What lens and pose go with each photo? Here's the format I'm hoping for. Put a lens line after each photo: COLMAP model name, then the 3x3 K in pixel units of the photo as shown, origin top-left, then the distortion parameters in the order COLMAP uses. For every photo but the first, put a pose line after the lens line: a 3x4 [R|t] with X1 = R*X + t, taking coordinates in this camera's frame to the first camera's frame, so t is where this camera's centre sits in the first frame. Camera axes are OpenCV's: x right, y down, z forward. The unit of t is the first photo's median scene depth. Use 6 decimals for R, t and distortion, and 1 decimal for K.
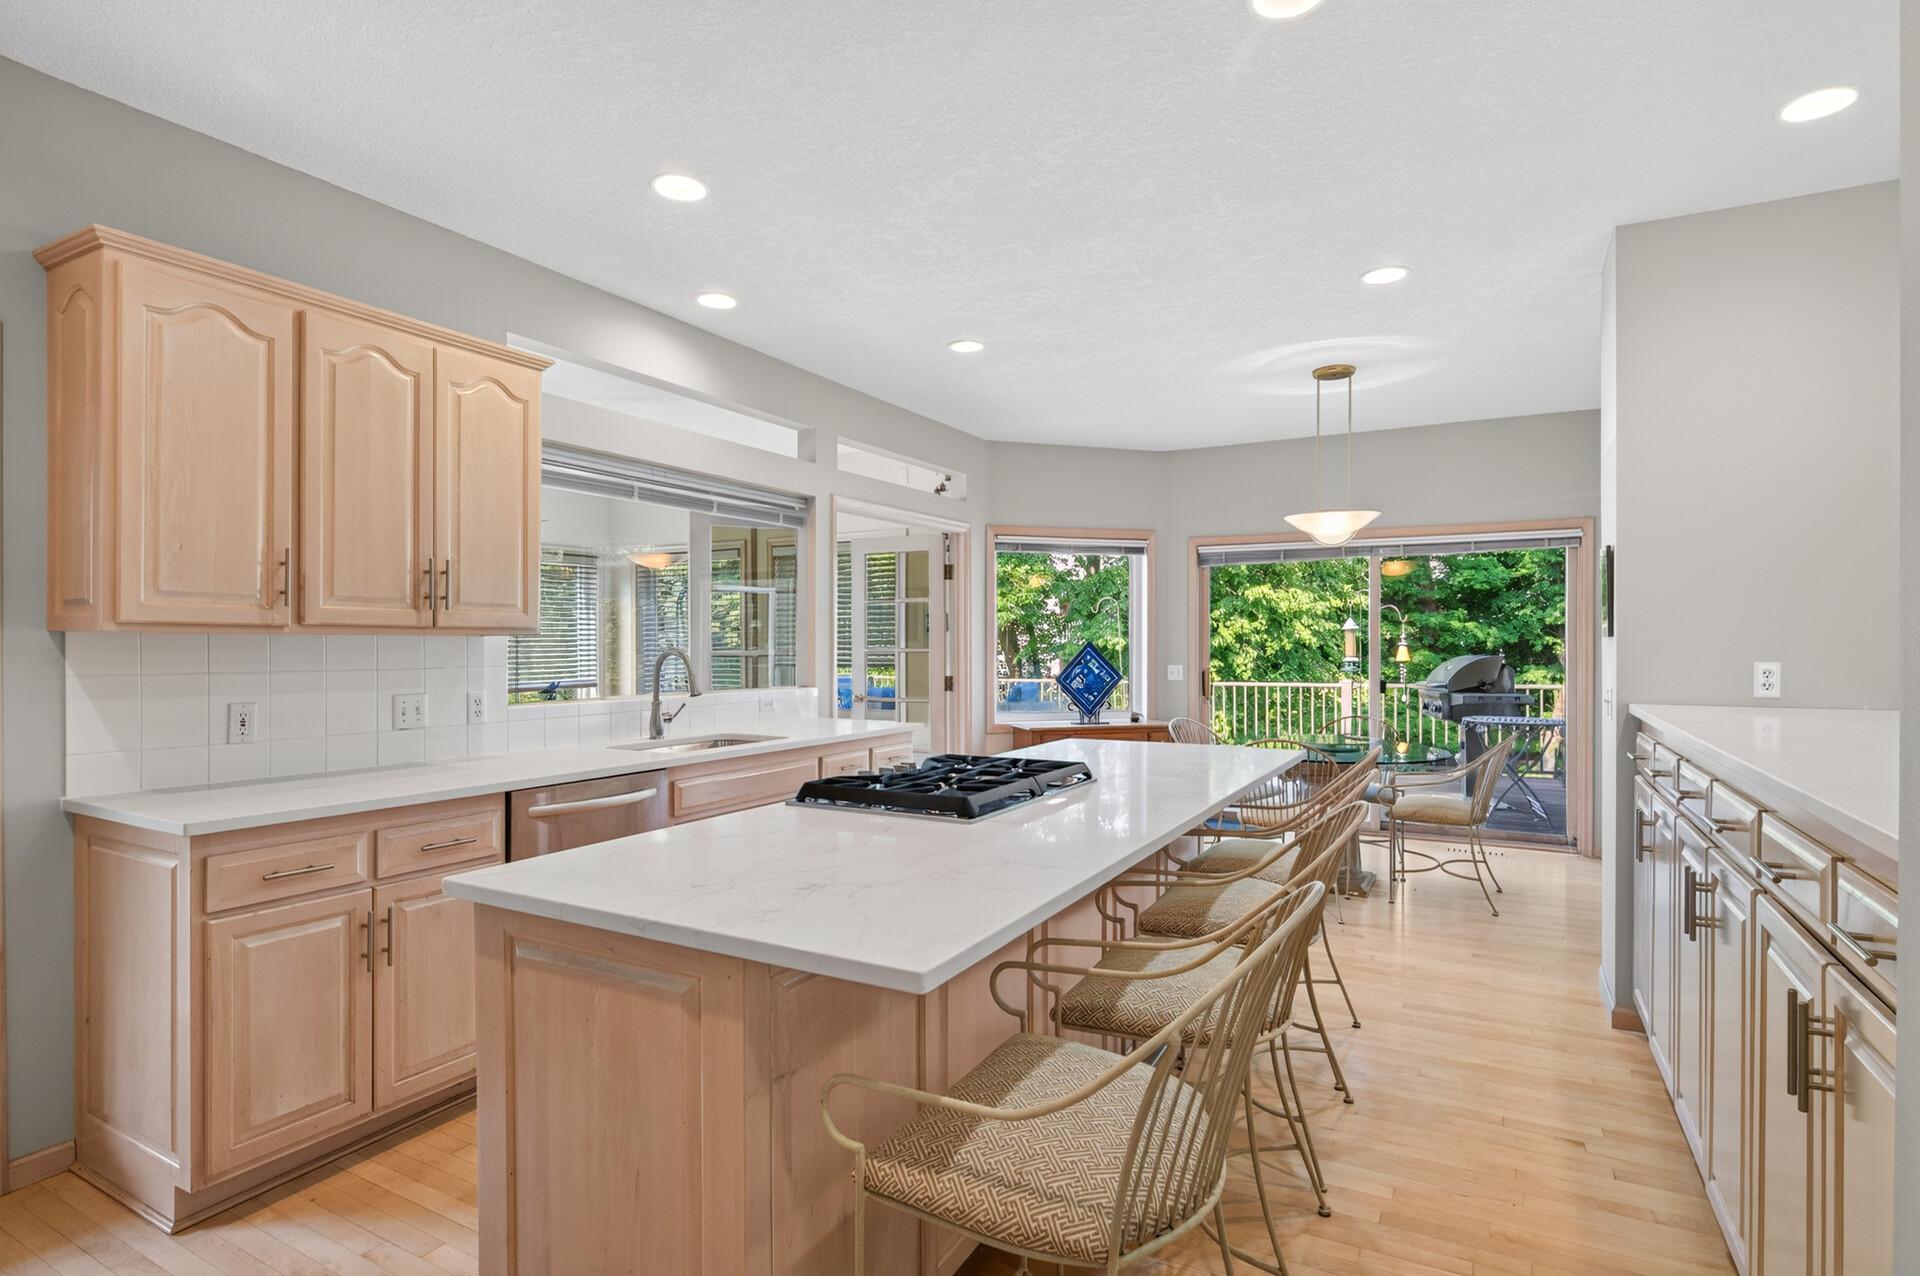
lens RADIAL K [[985.0, 0, 978.6], [0, 985.0, 638.8], [0, 0, 1]] dist [0.037763, 0.000967]
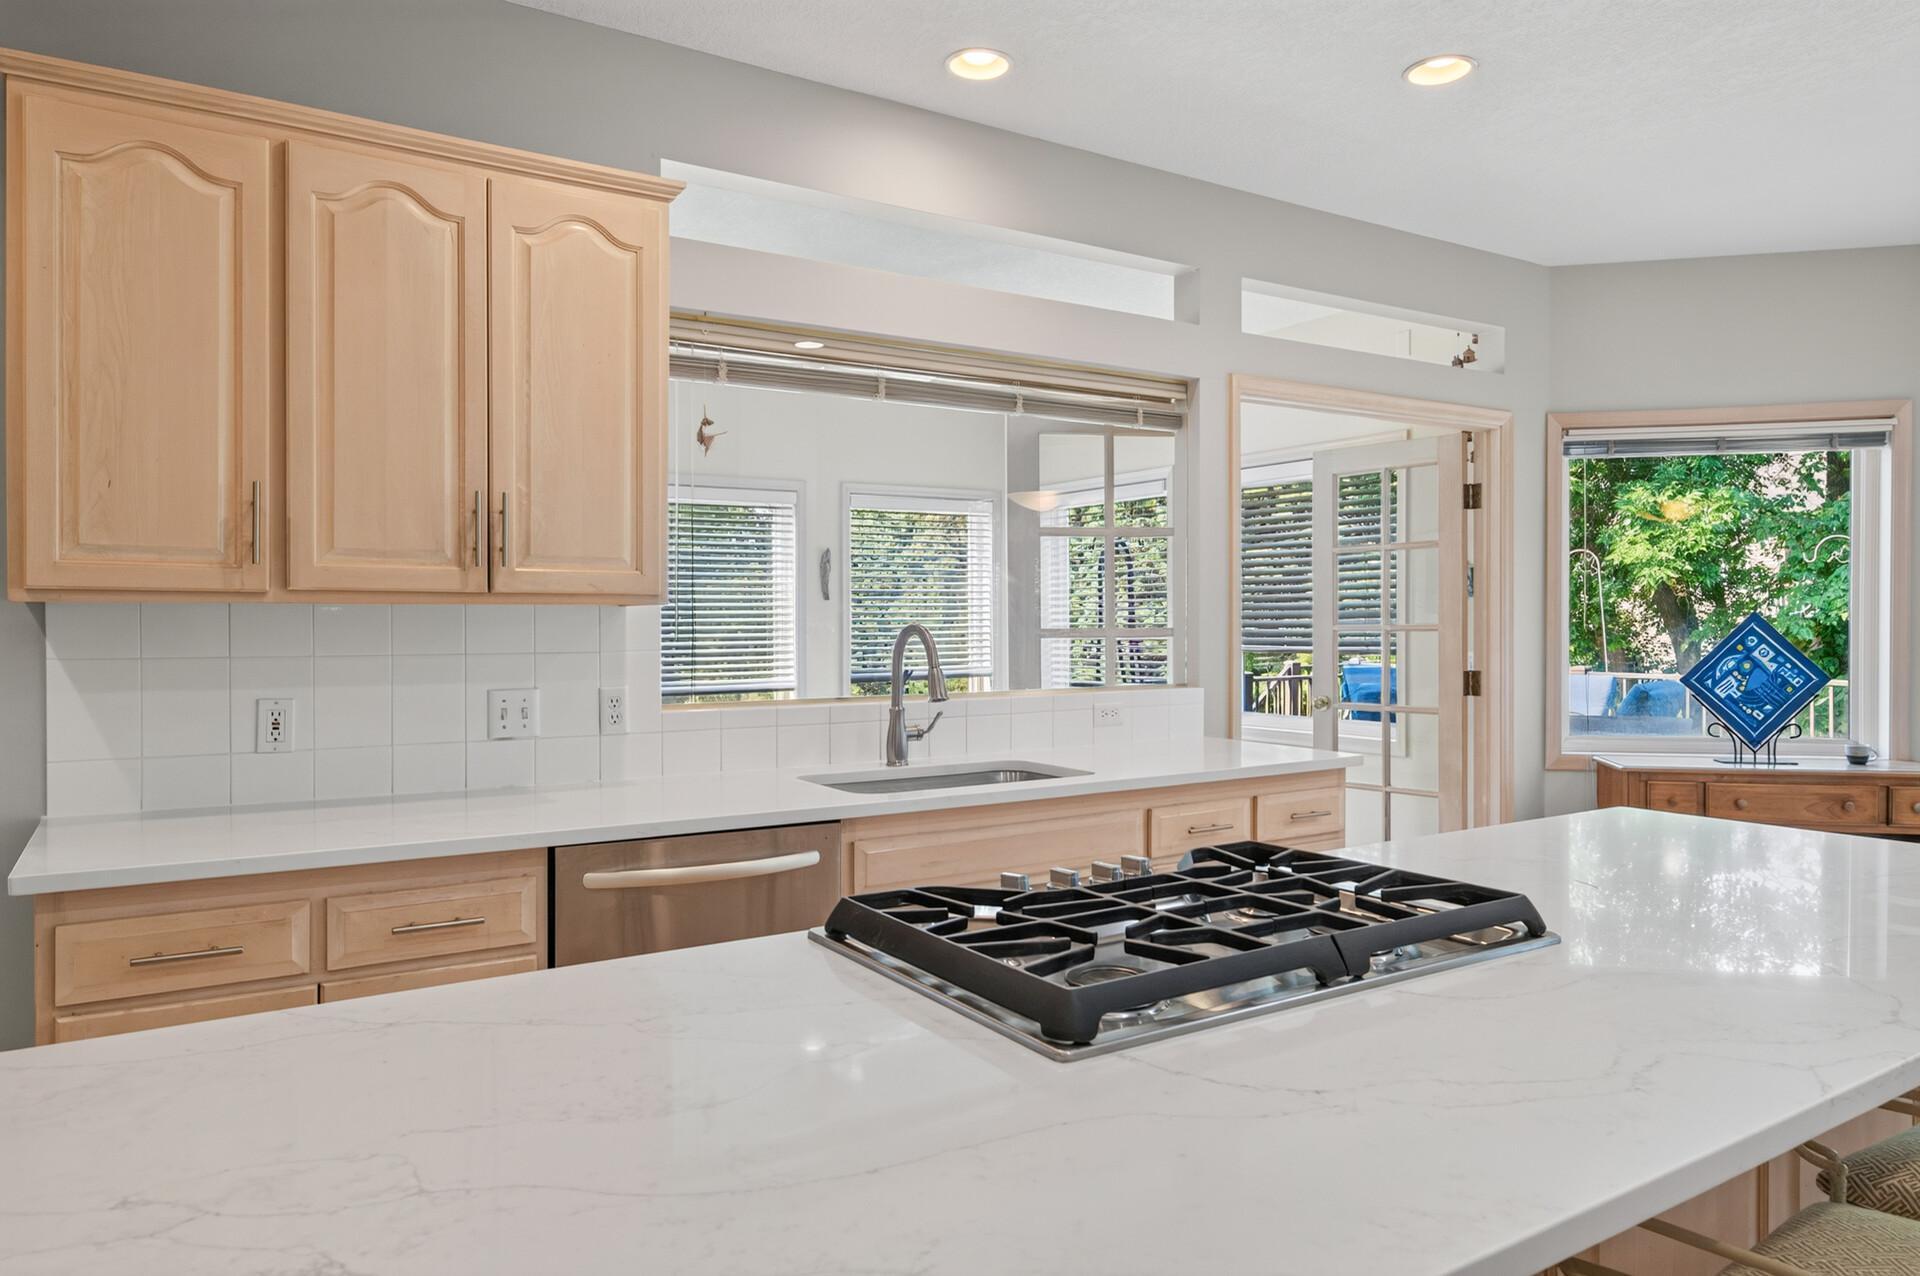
lens RADIAL K [[1273.7, 0, 972.4], [0, 1273.7, 628.2], [0, 0, 1]] dist [0.001089, 0.012787]
pose [[0.879738, 0.002204, -0.475454, 0.126394], [0.004023, 0.999919, 0.012079, 0.002730], [0.475442, -0.012539, 0.879658, 0.326492]]
